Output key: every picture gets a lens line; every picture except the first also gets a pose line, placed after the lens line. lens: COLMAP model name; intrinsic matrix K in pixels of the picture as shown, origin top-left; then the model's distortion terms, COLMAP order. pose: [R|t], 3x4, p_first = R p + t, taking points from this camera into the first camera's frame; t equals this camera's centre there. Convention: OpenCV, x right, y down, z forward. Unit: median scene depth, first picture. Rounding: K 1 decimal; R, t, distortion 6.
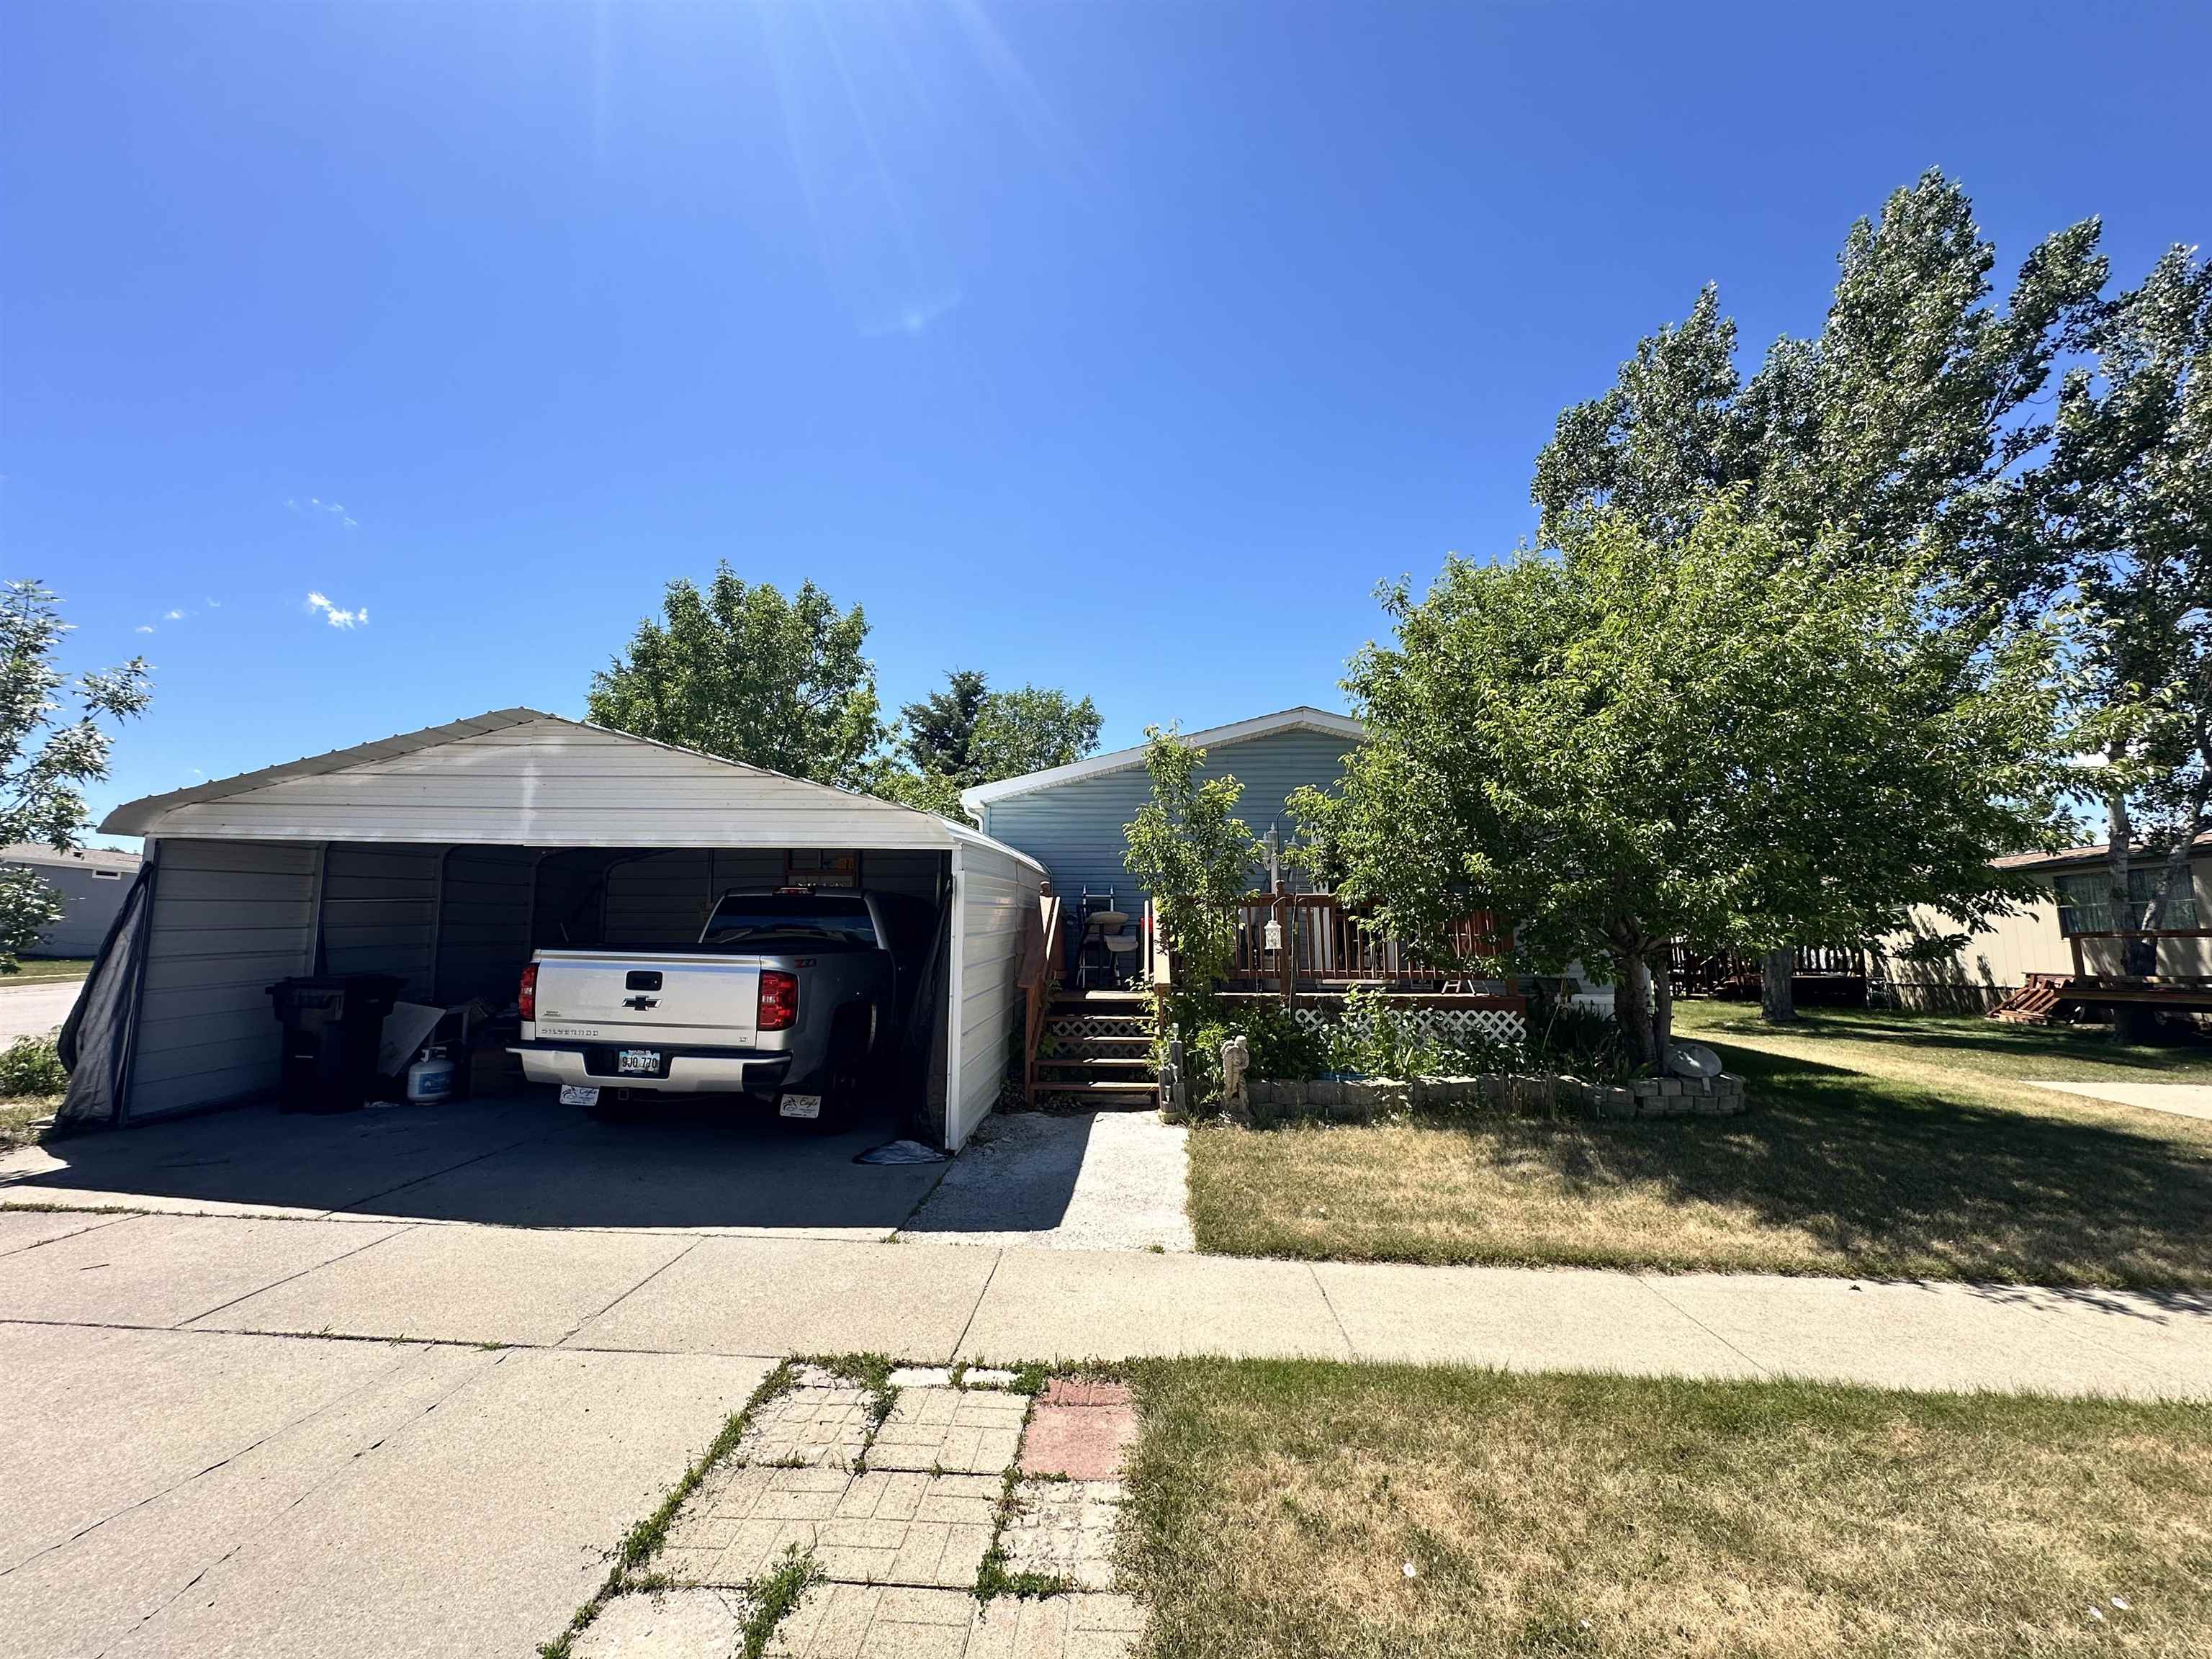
lens RADIAL K [[888.1, 0, 1110.2], [0, 888.1, 828.8], [0, 0, 1]] dist [-0.003700, -0.000108]
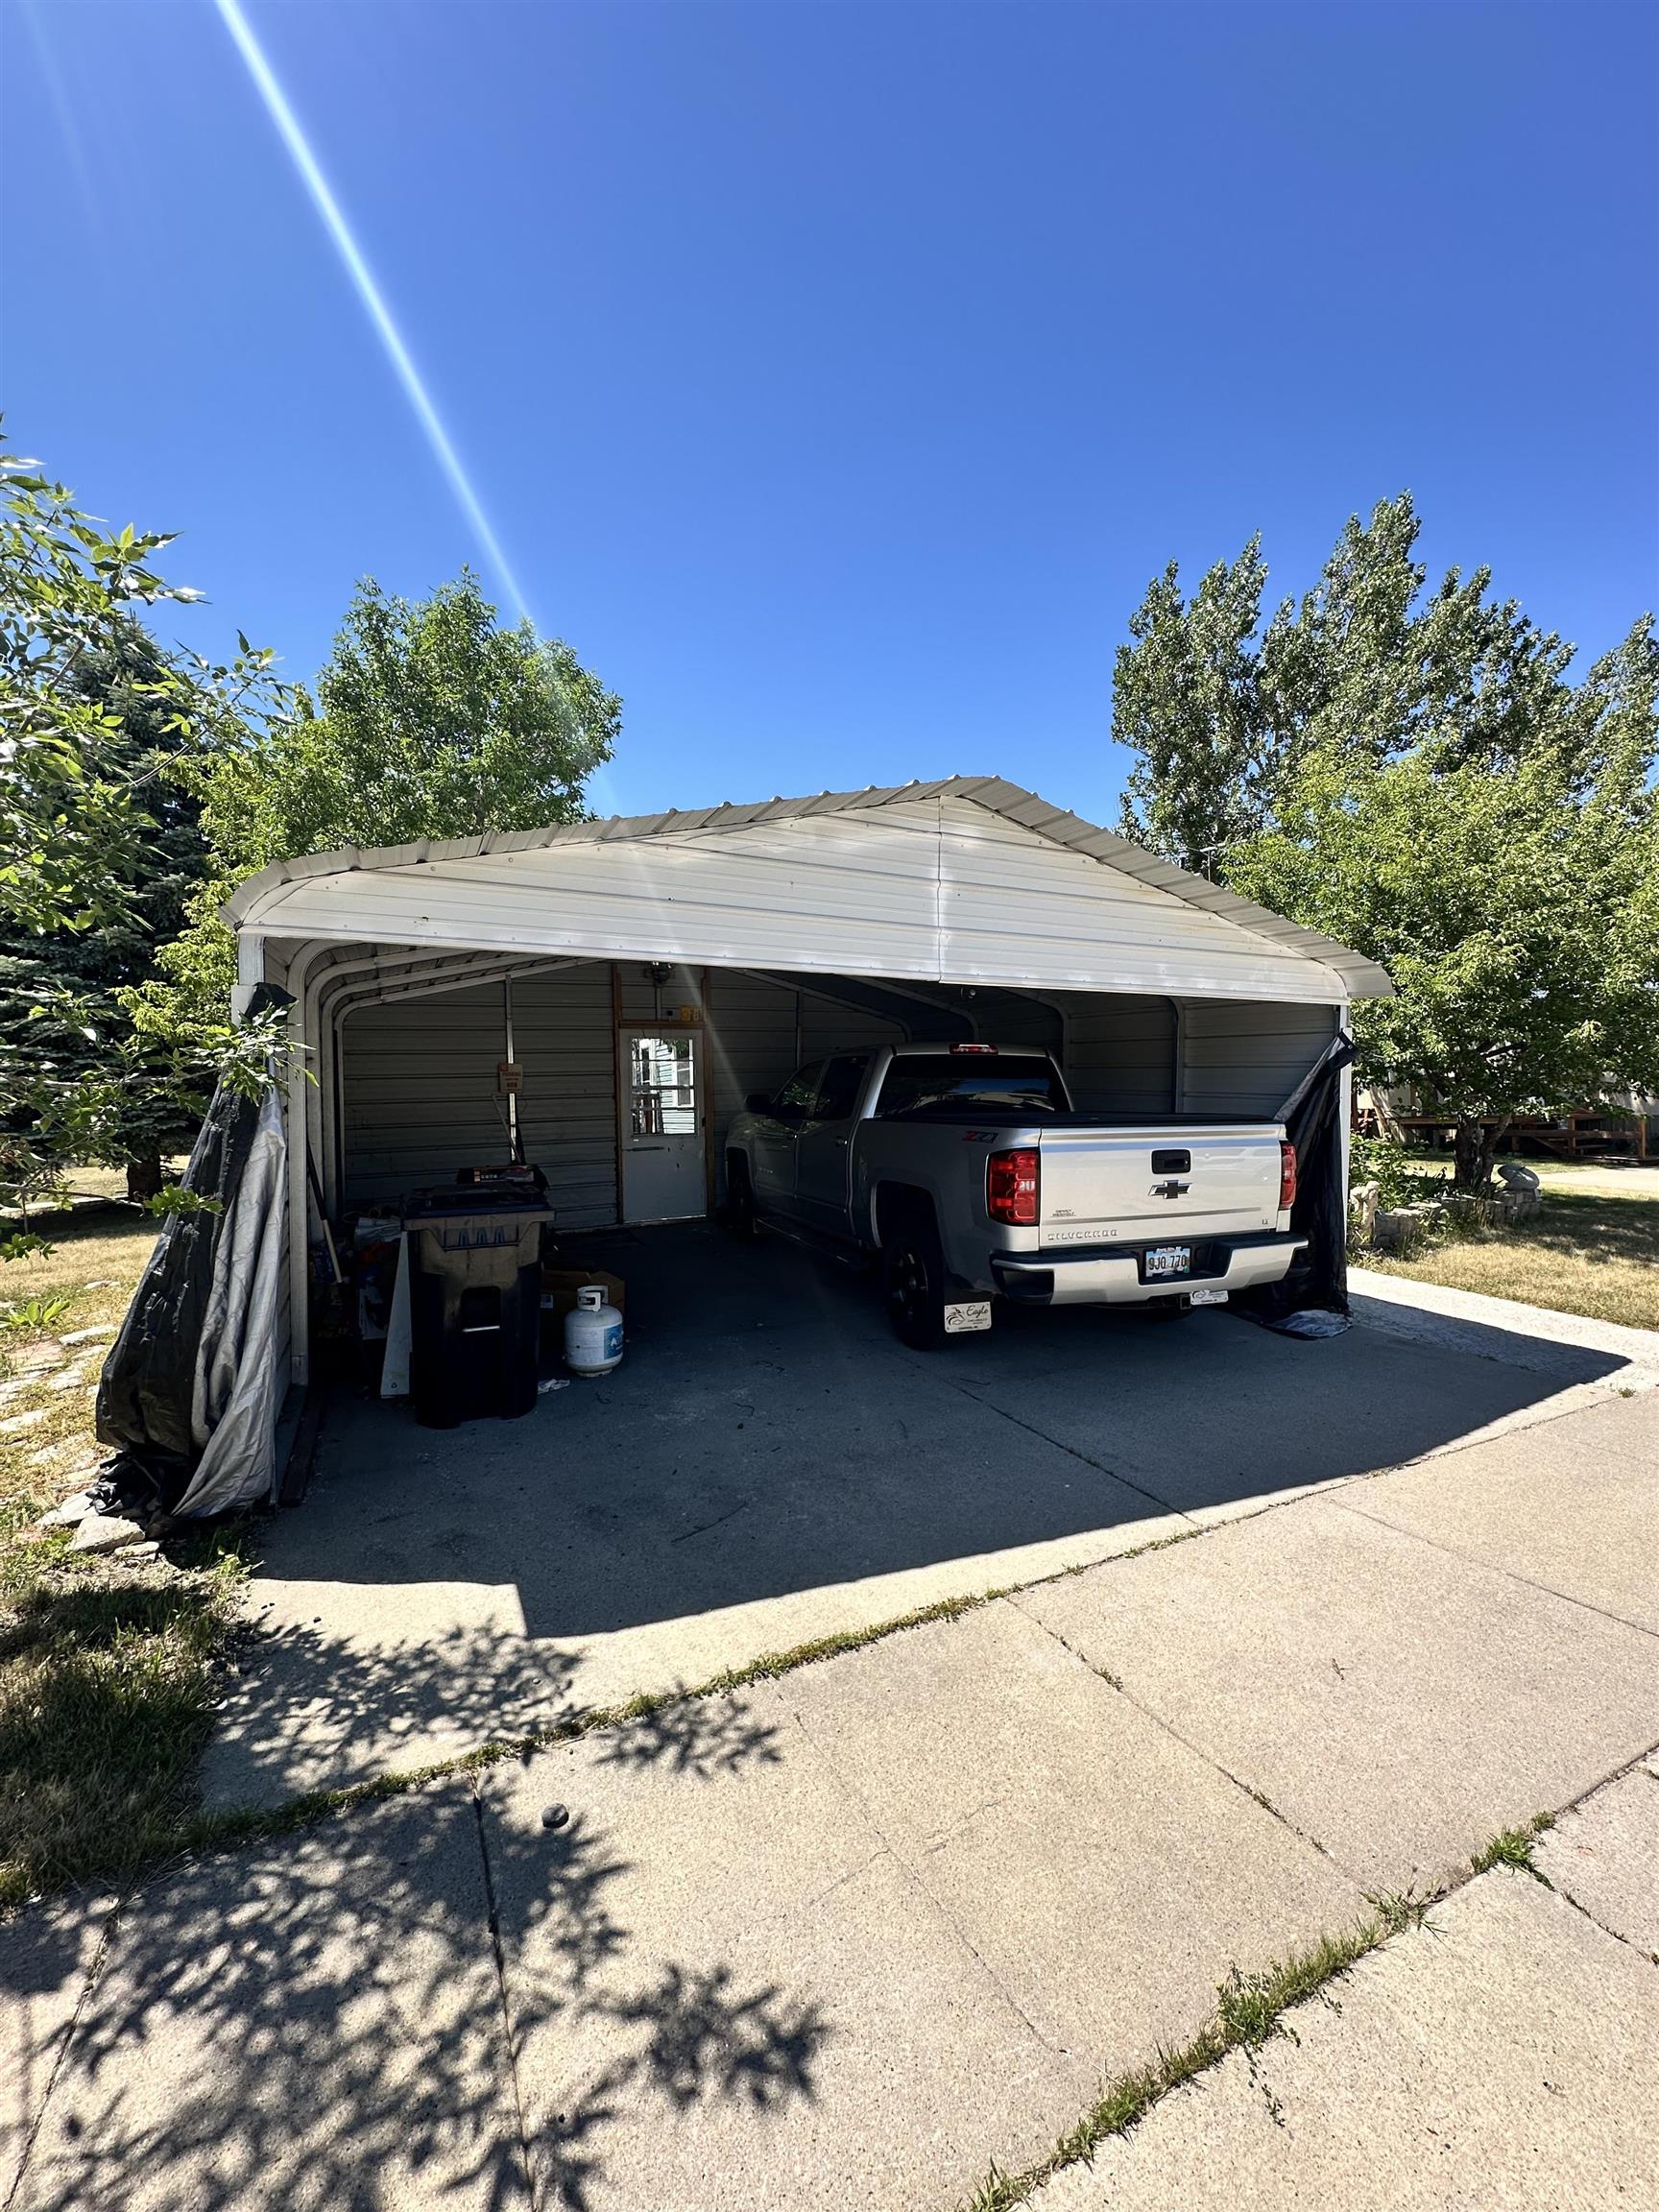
lens RADIAL K [[888.1, 0, 833.6], [0, 888.1, 1114.3], [0, 0, 1]] dist [-0.003700, -0.000108]
pose [[0.875788, -0.033035, 0.481564, -1.168847], [-0.031176, 0.991701, 0.124727, 0.040770], [-0.481688, -0.124247, 0.867490, 0.467332]]
